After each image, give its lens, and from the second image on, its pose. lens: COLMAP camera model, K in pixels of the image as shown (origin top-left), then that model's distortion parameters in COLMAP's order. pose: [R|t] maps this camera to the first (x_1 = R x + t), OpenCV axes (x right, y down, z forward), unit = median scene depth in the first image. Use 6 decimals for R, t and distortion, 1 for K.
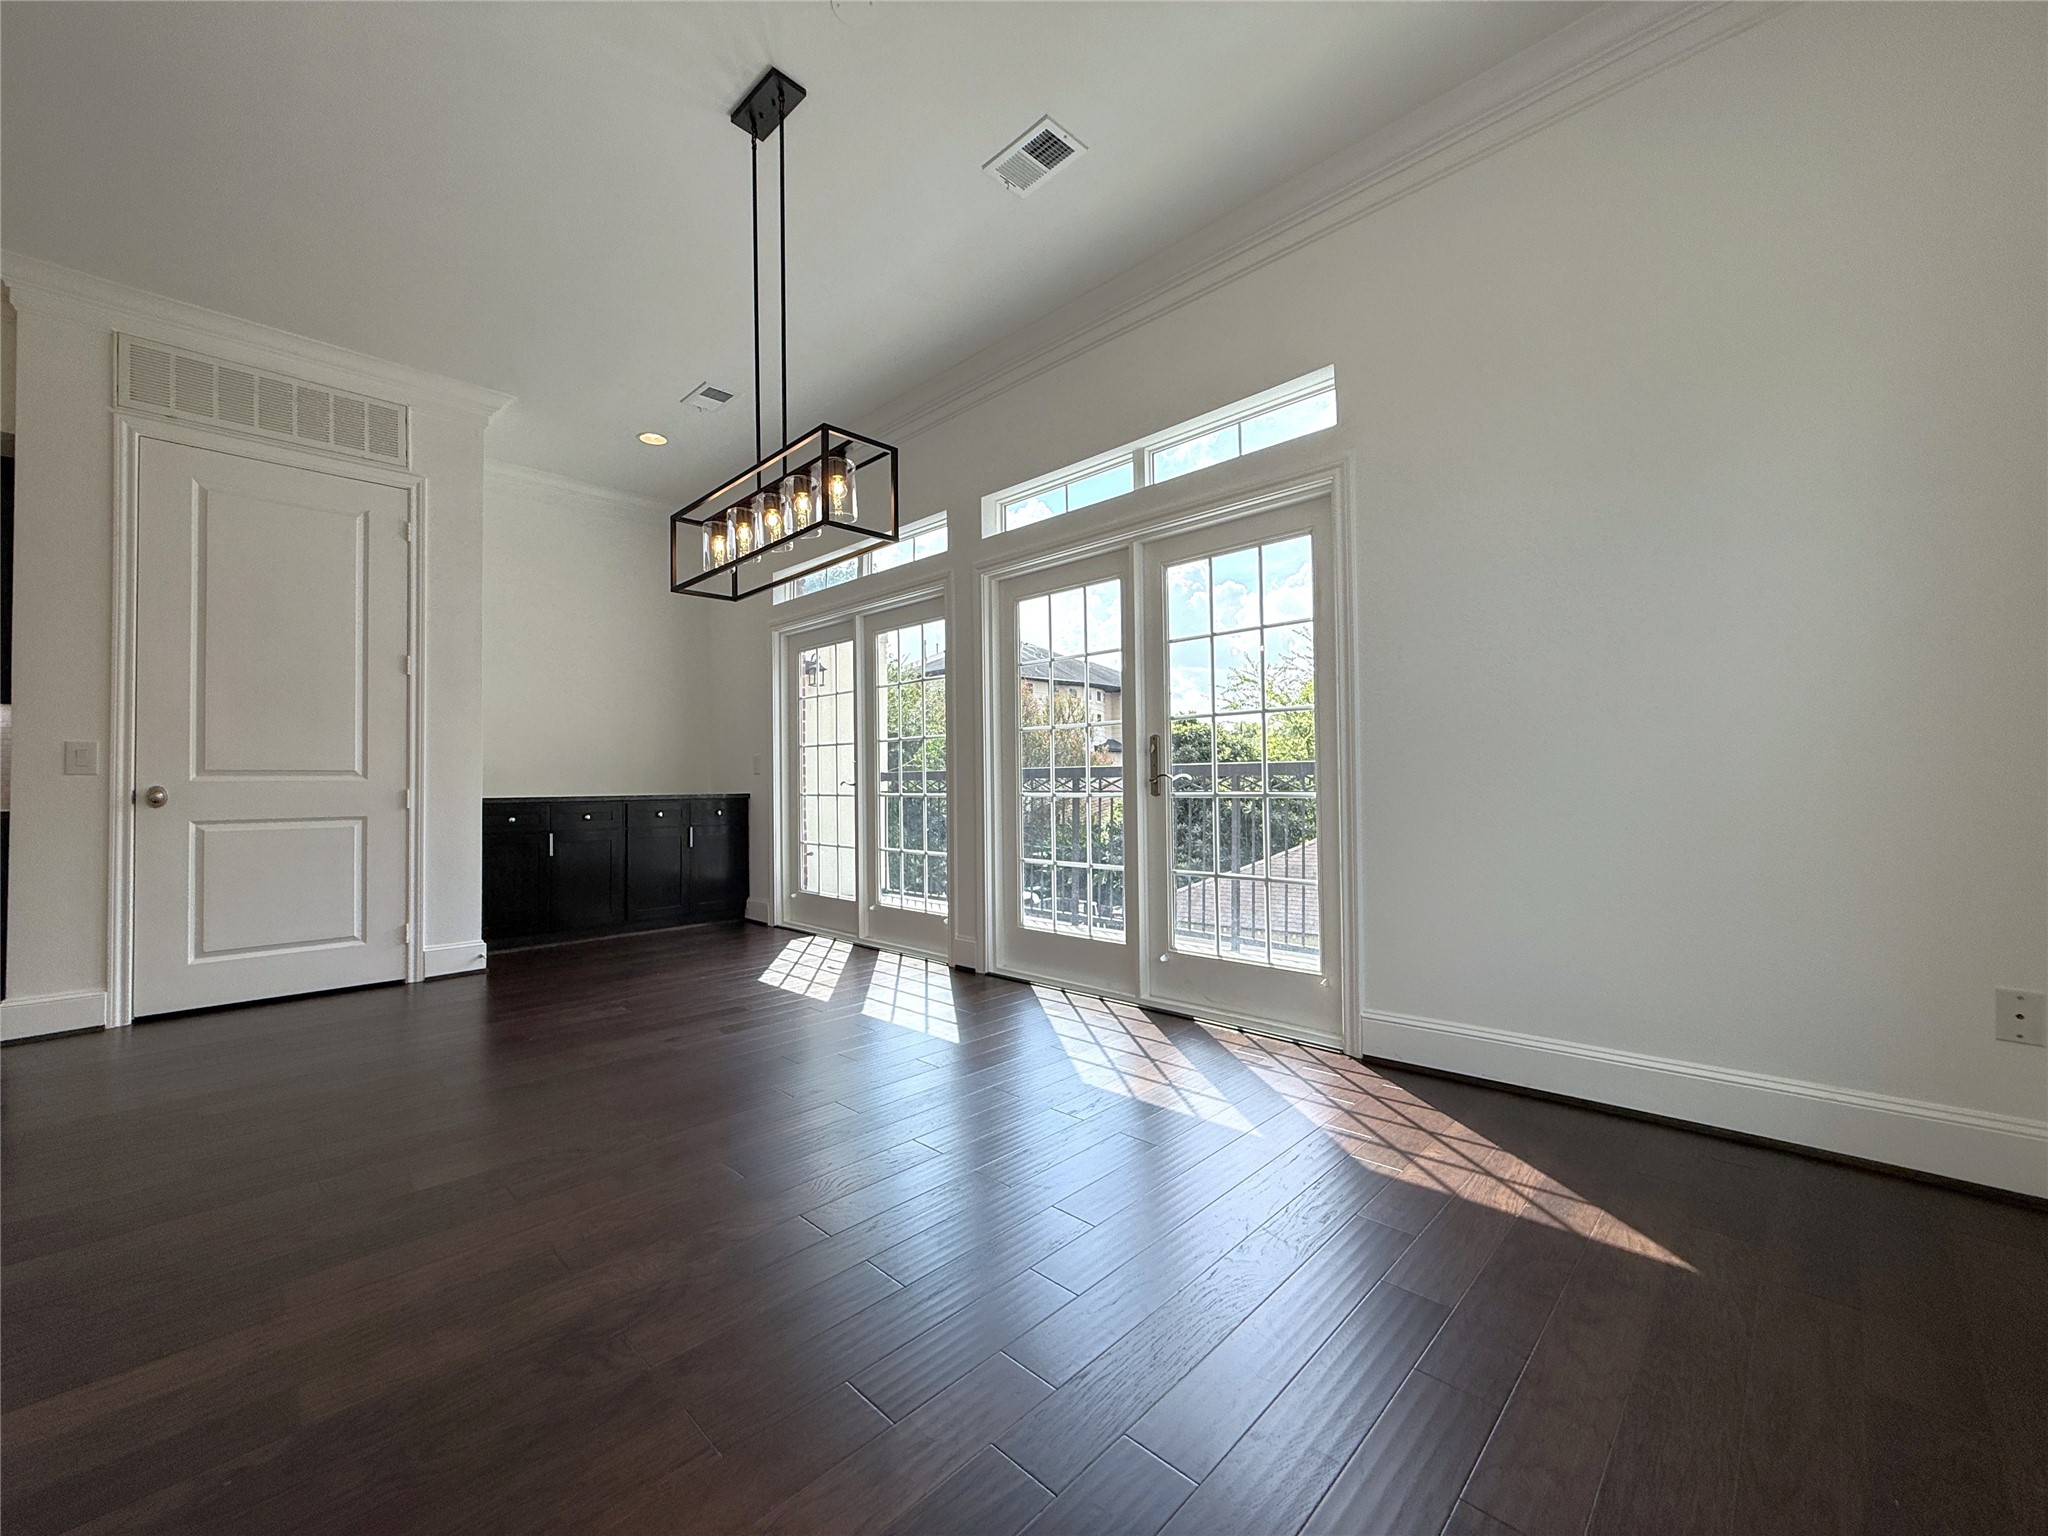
lens RADIAL K [[826.8, 0, 1005.7], [0, 826.8, 767.9], [0, 0, 1]] dist [0.001080, 0.000344]
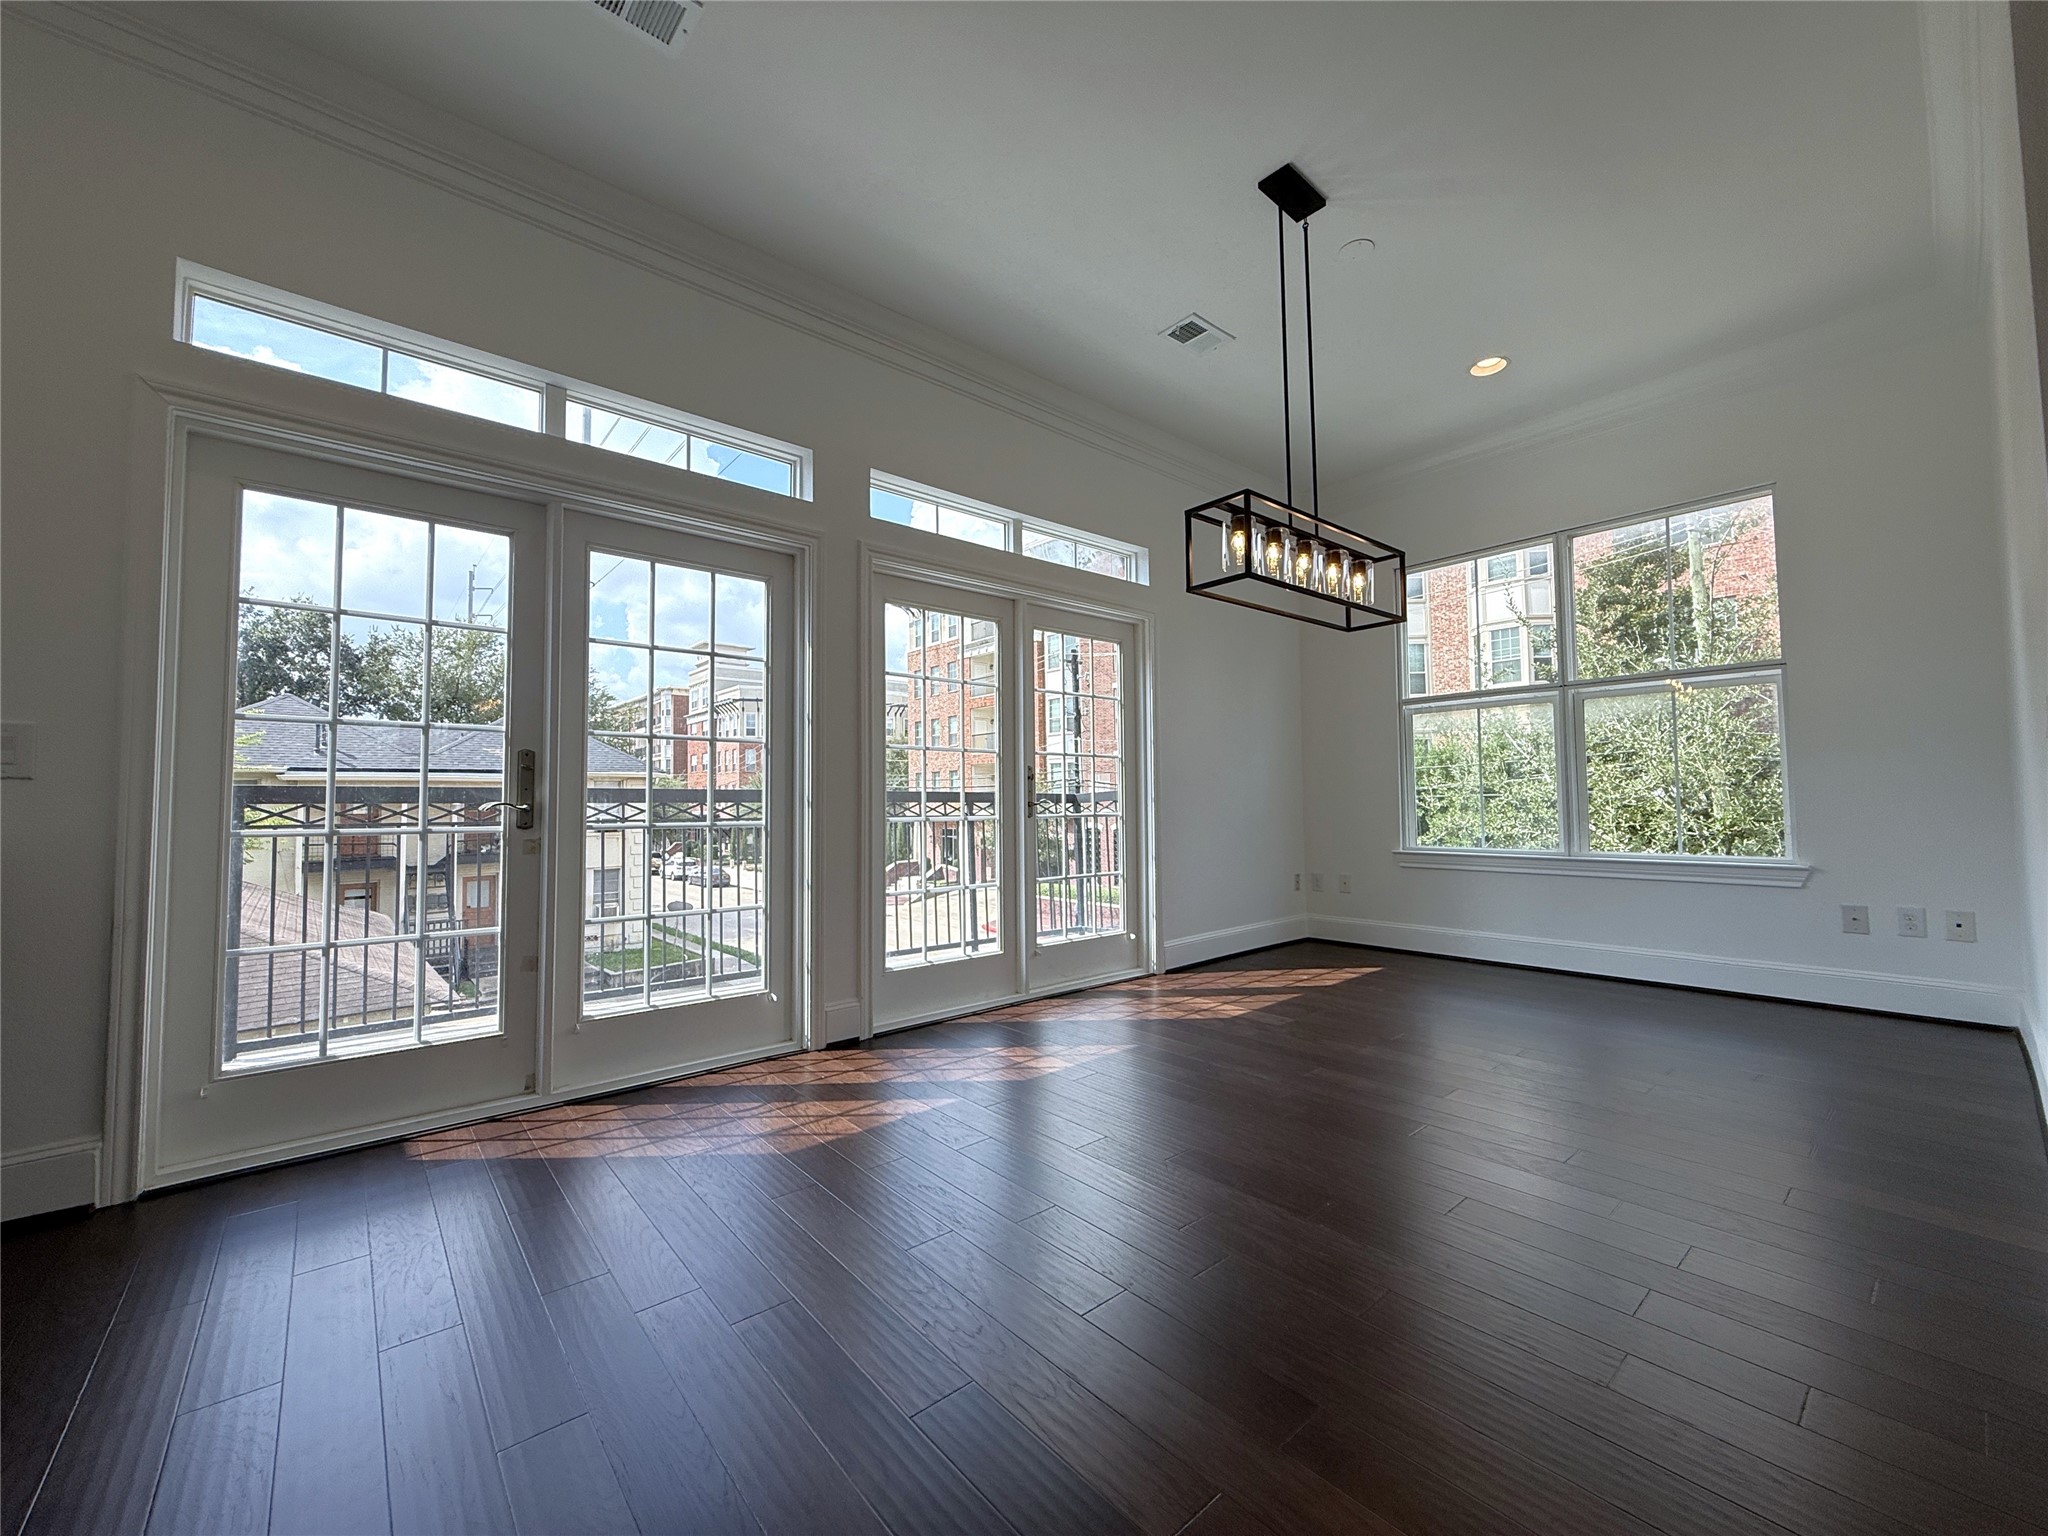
lens RADIAL K [[826.8, 0, 1005.3], [0, 826.8, 778.0], [0, 0, 1]] dist [0.001080, 0.000344]
pose [[0.099350, 0.040352, 0.994234, -0.629220], [-0.002682, 0.999185, -0.040285, 0.015719], [-0.995049, 0.001336, 0.099377, 0.569960]]
